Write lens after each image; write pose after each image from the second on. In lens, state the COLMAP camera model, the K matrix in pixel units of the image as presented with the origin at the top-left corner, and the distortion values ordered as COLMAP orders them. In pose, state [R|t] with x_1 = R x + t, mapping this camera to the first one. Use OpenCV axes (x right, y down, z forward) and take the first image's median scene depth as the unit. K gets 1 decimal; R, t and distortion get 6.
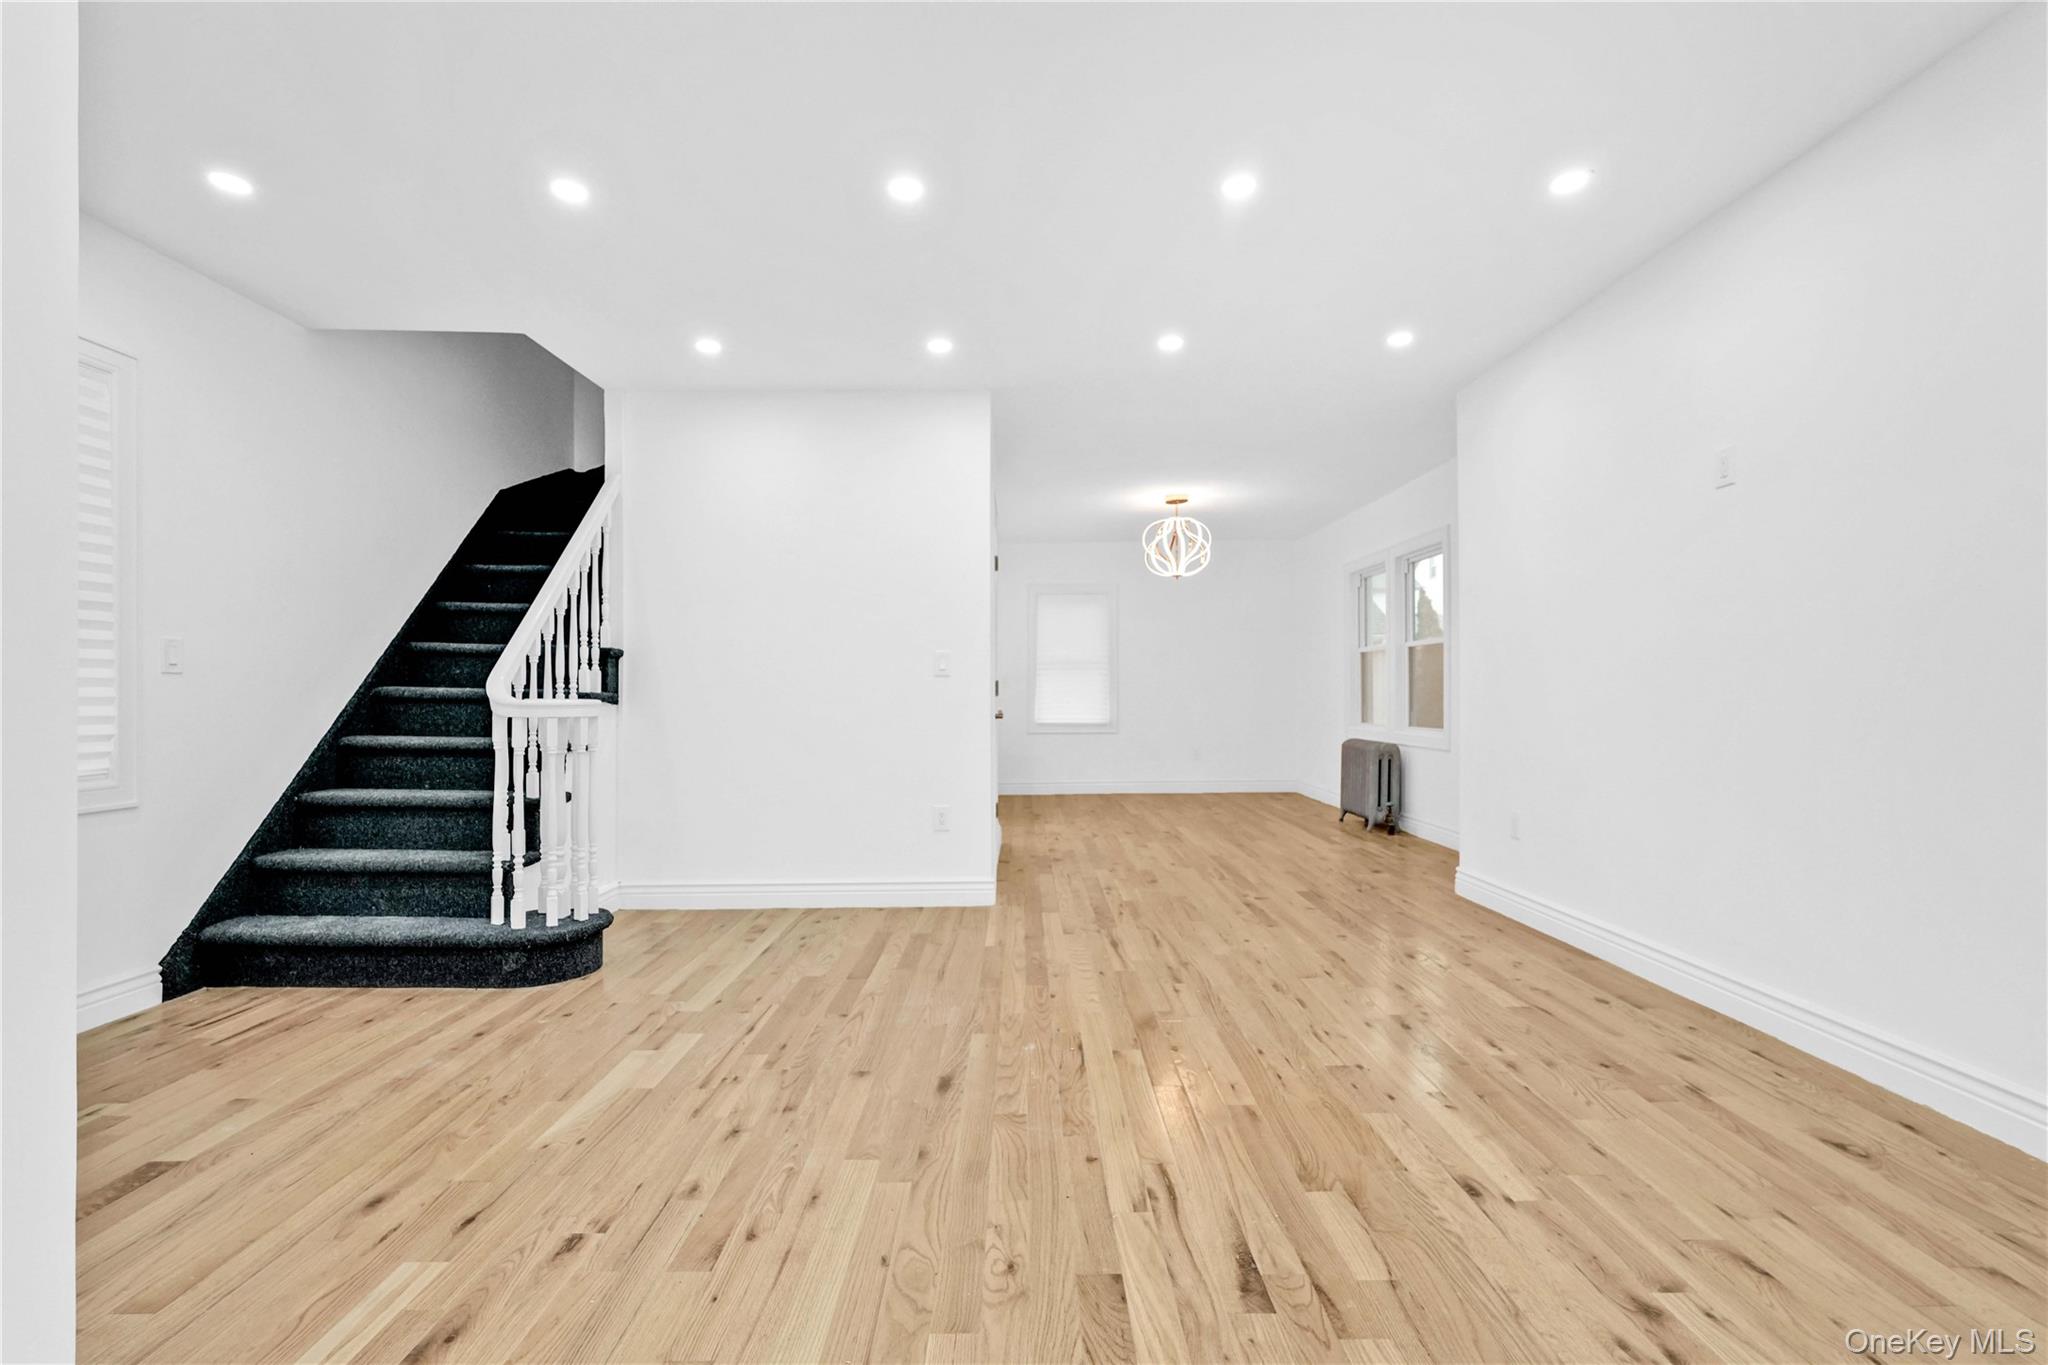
lens RADIAL K [[899.8, 0, 1019.2], [0, 899.8, 684.0], [0, 0, 1]] dist [-0.008885, 0.000800]
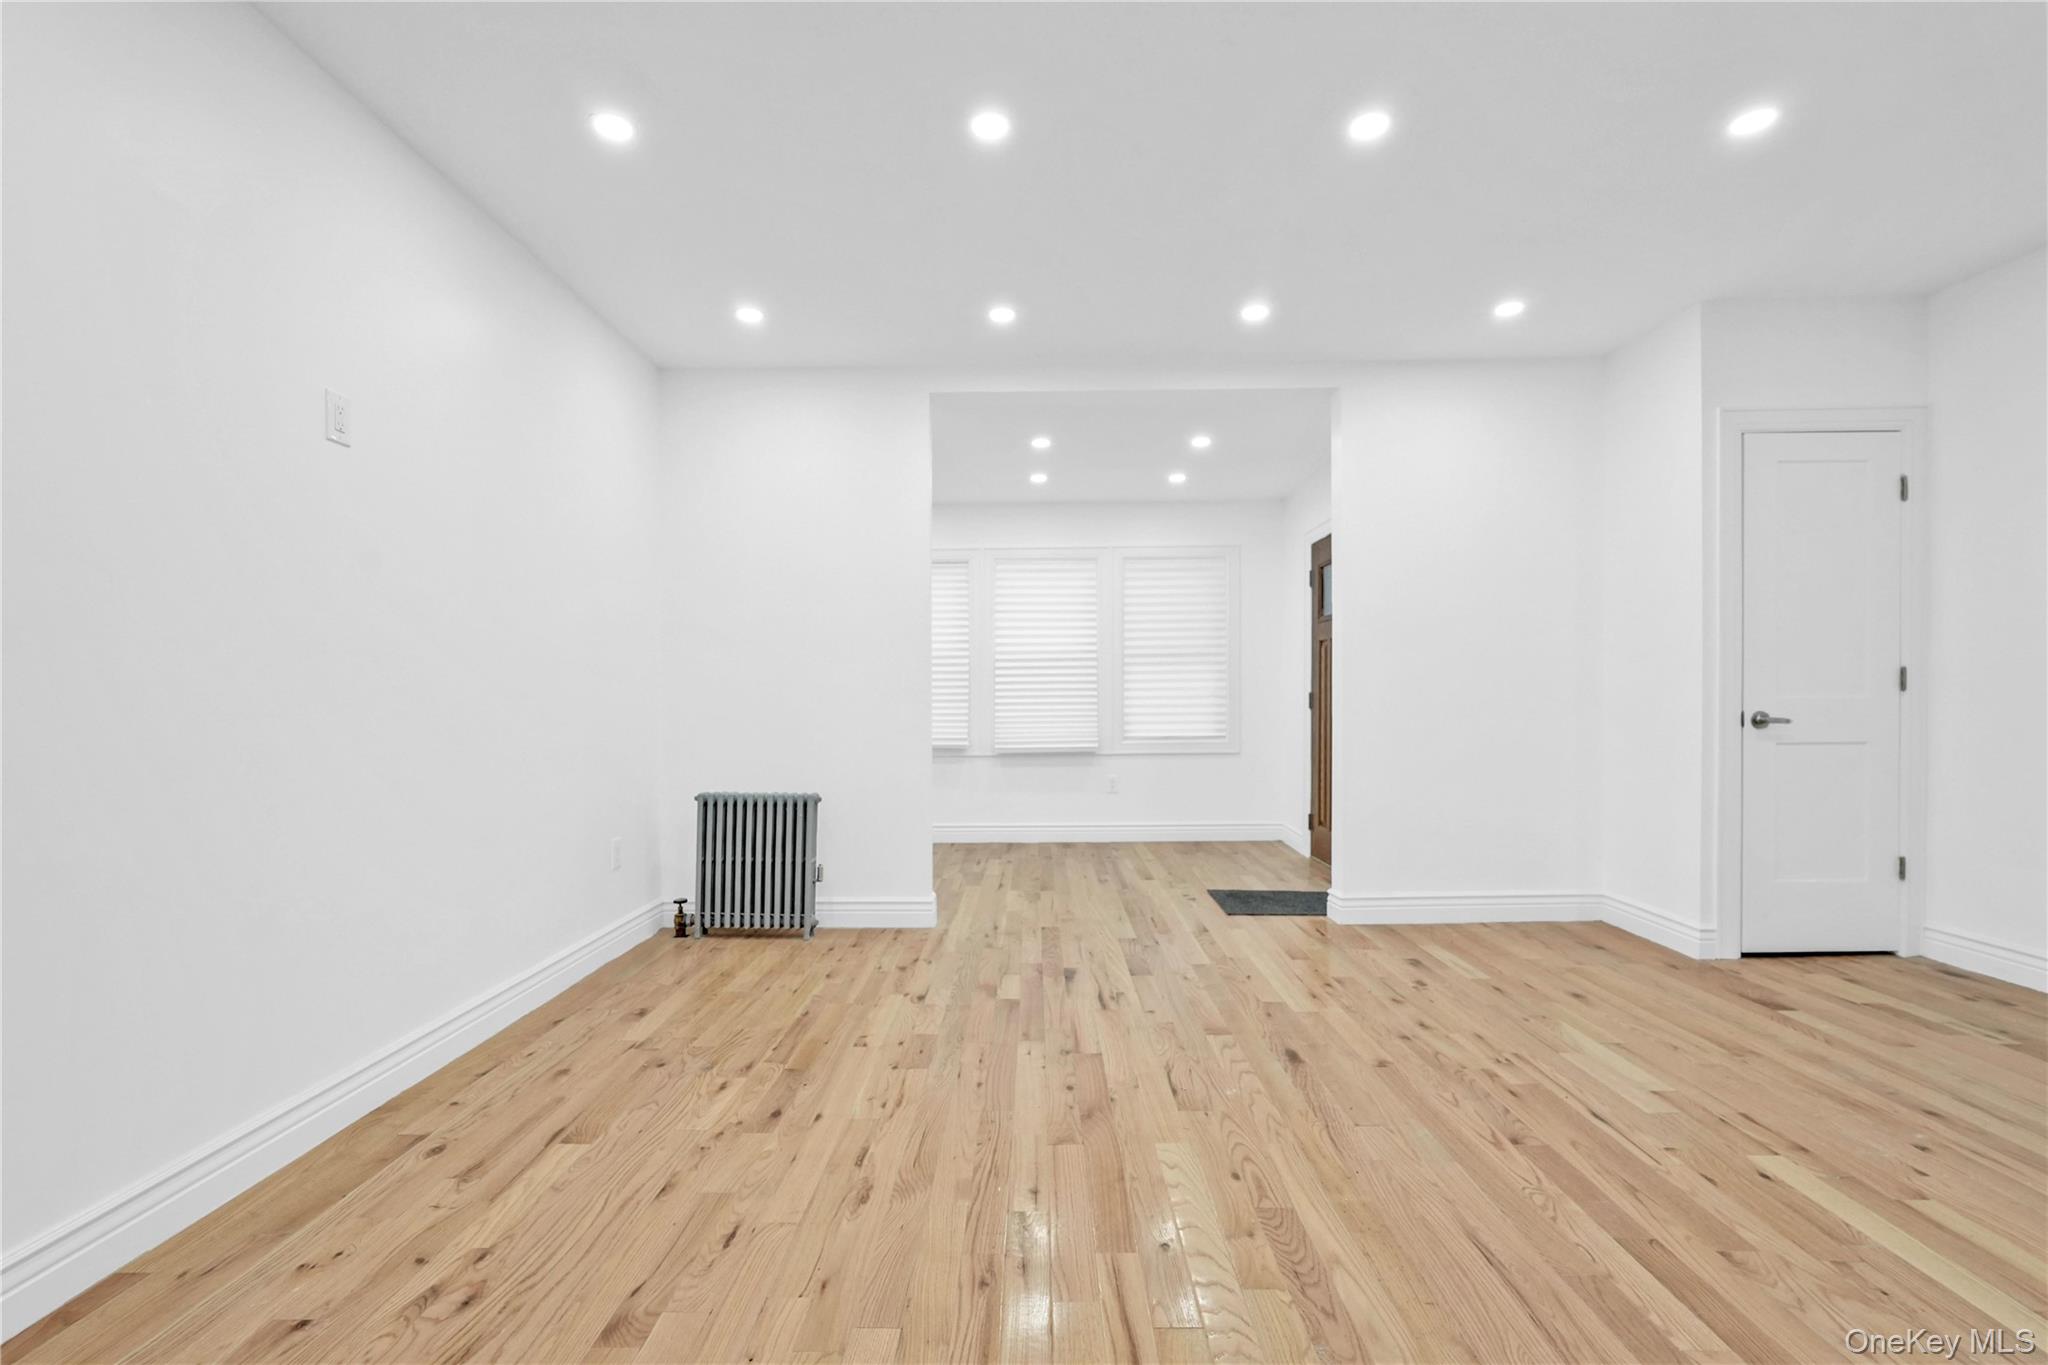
lens RADIAL K [[899.8, 0, 1015.3], [0, 899.8, 719.2], [0, 0, 1]] dist [-0.008885, 0.000800]
pose [[-0.999649, 0.014994, 0.021847, 0.221721], [0.015239, 0.999822, 0.011086, 0.021584], [-0.021677, 0.011415, -0.999700, 2.083713]]
